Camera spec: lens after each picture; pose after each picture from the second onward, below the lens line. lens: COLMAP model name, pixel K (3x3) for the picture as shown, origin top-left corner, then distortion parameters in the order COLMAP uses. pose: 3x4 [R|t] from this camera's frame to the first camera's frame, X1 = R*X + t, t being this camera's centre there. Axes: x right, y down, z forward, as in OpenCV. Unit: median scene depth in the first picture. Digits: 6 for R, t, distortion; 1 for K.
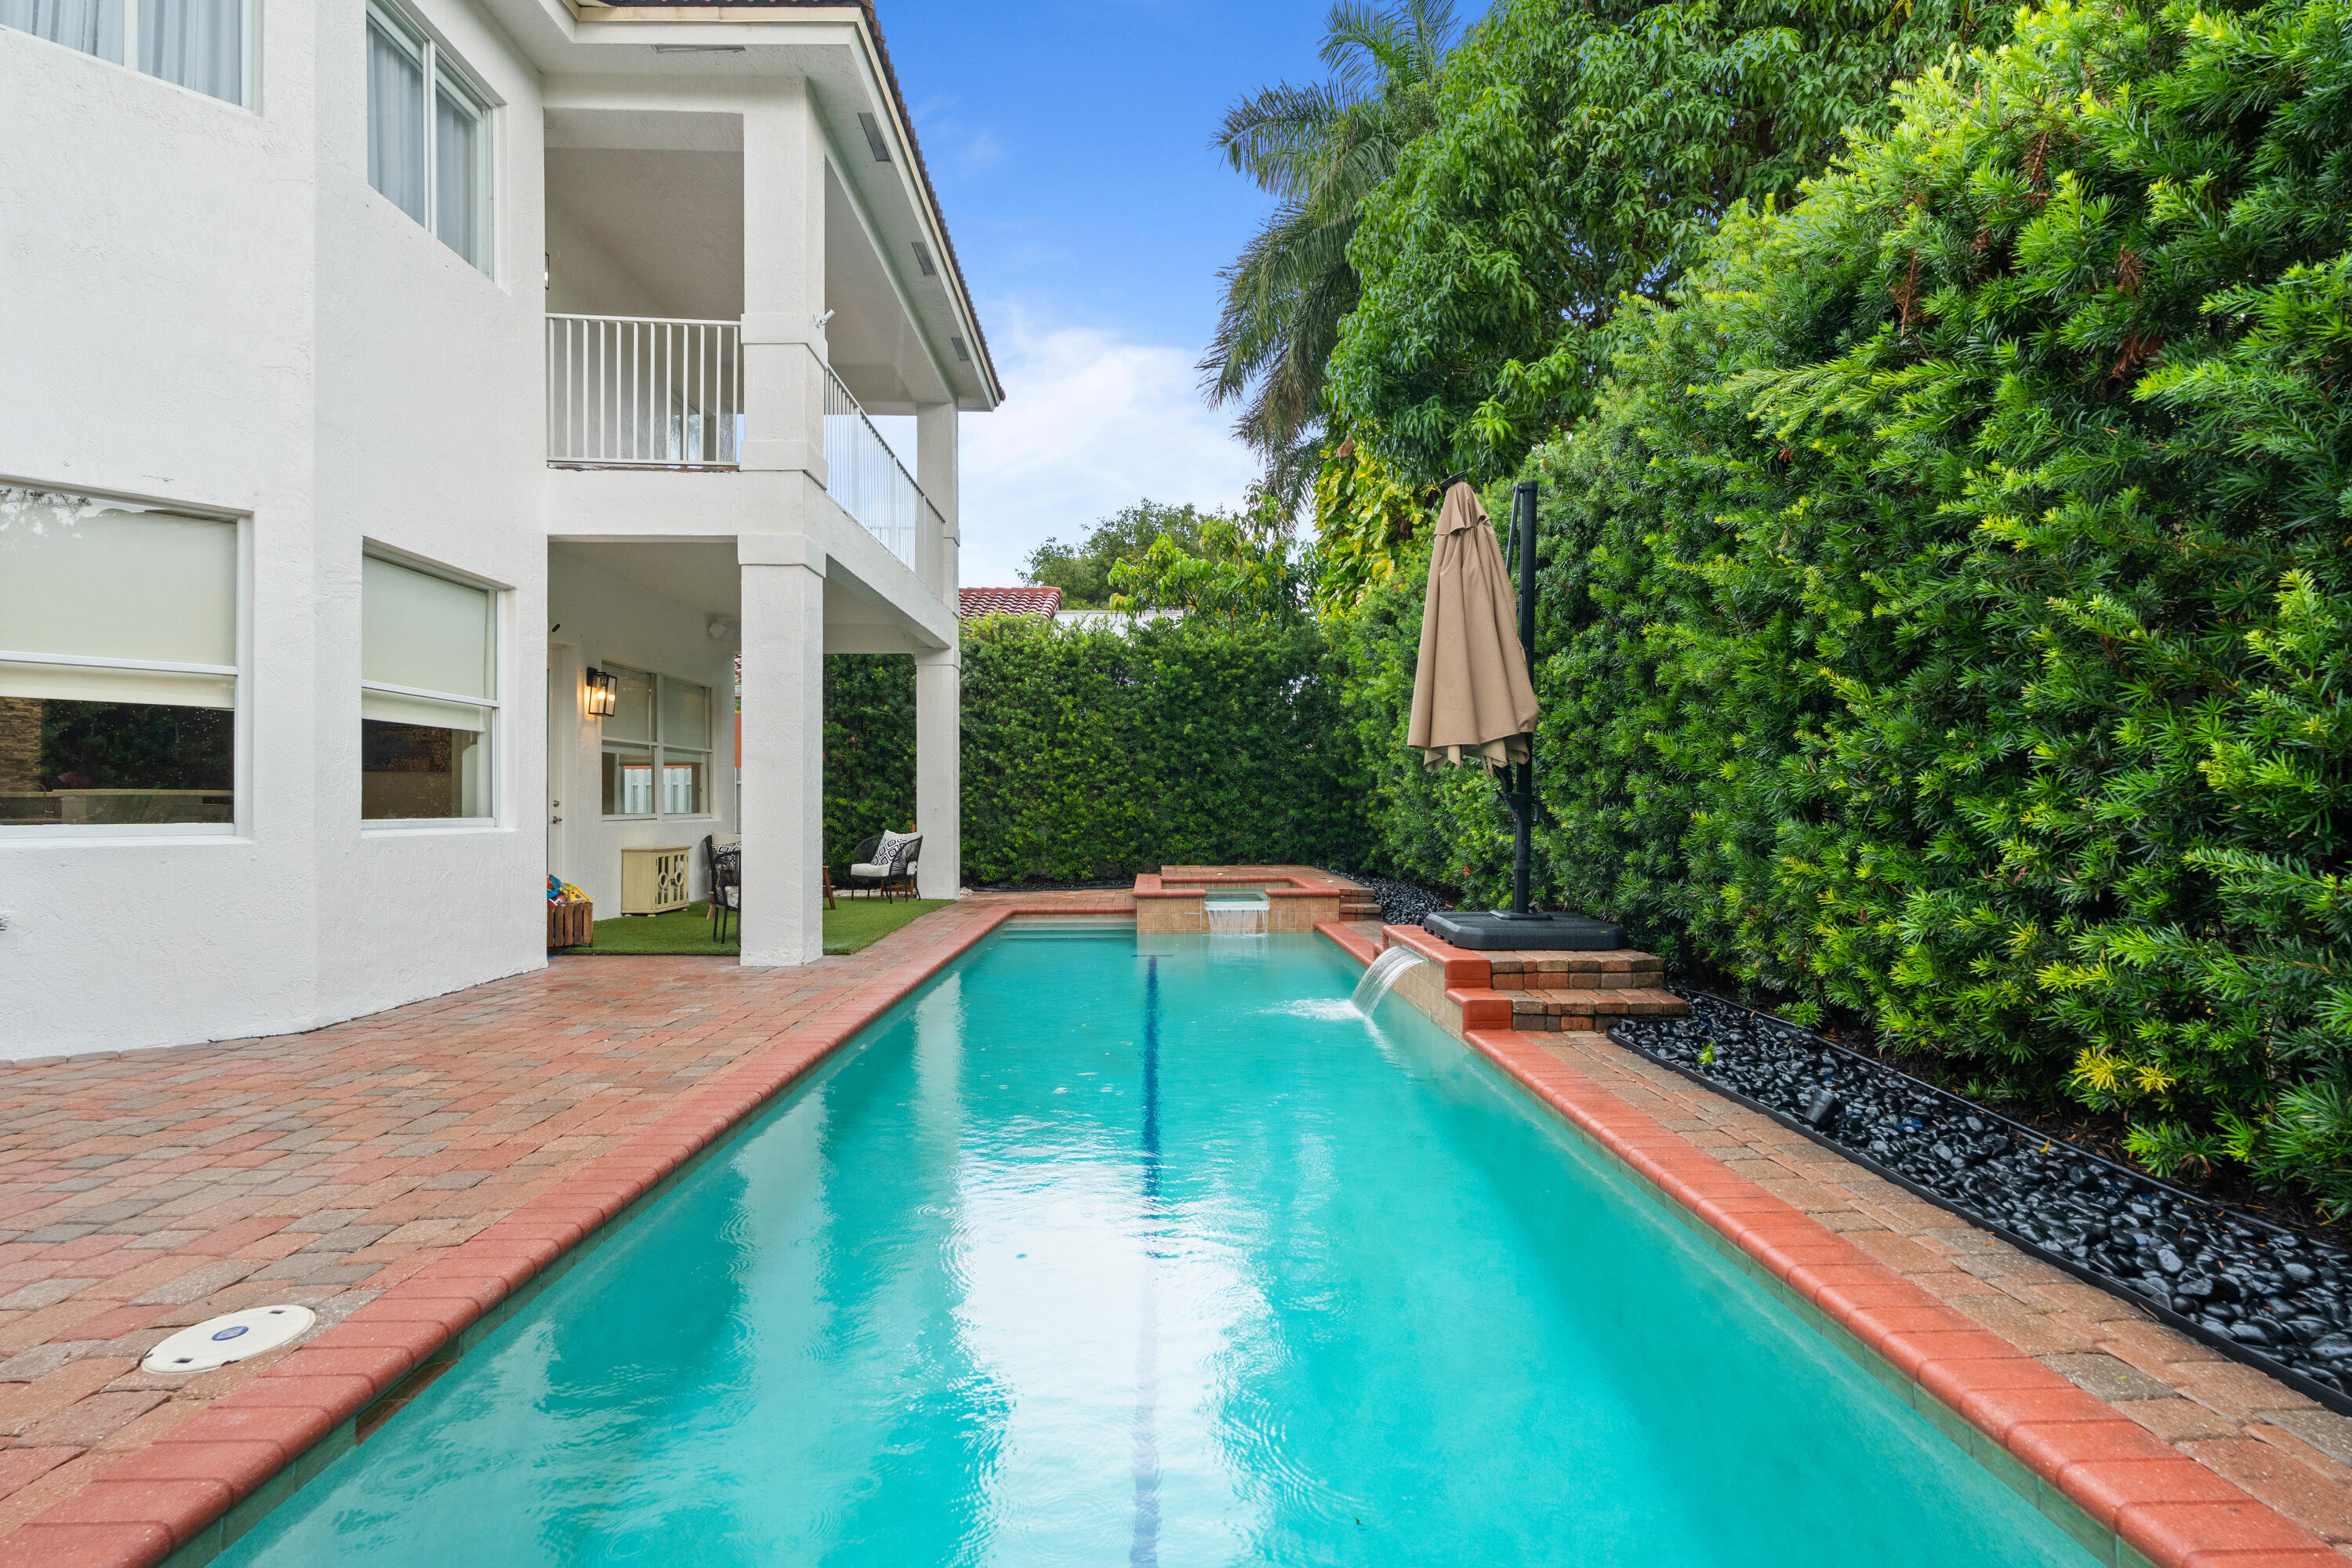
lens RADIAL K [[1065.0, 0, 1181.7], [0, 1065.0, 805.9], [0, 0, 1]] dist [-0.000348, -0.000020]
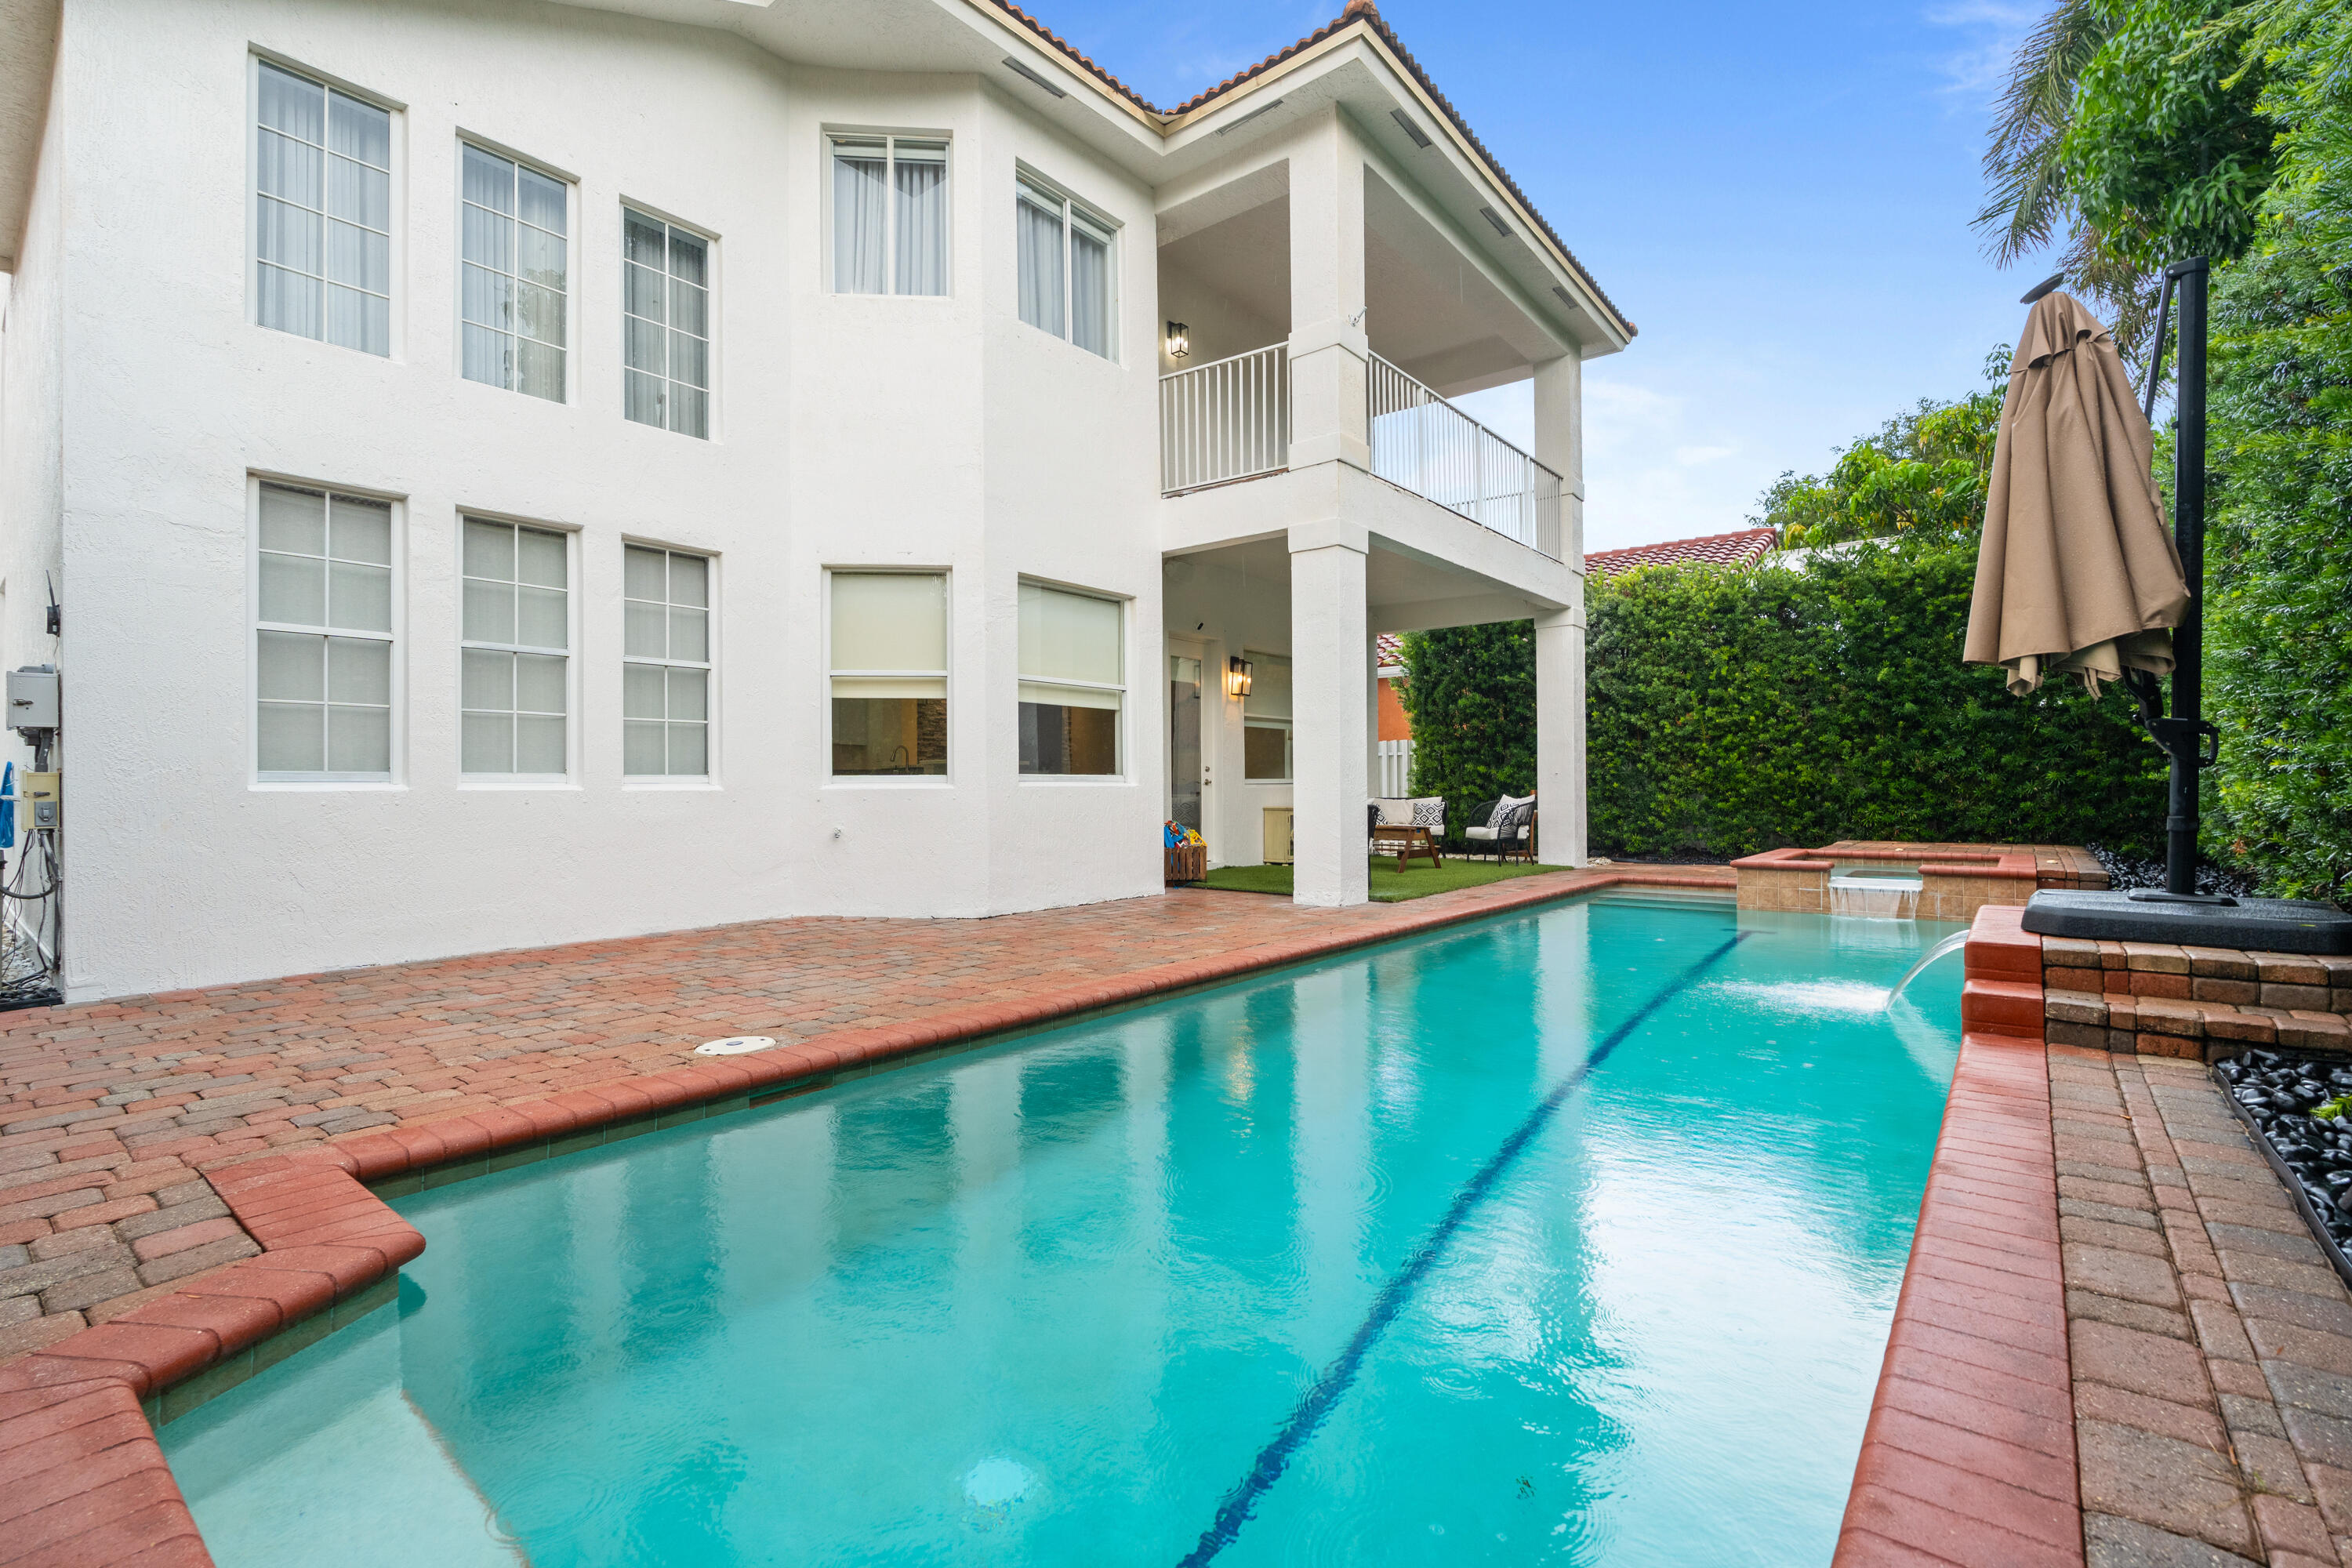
lens RADIAL K [[1056.2, 0, 1173.1], [0, 1056.2, 796.0], [0, 0, 1]] dist [-0.004278, -0.000714]
pose [[0.759963, 0.001670, -0.649964, 0.139856], [0.003671, 0.999970, 0.006862, 0.016093], [0.649956, -0.007601, 0.759934, 0.033613]]
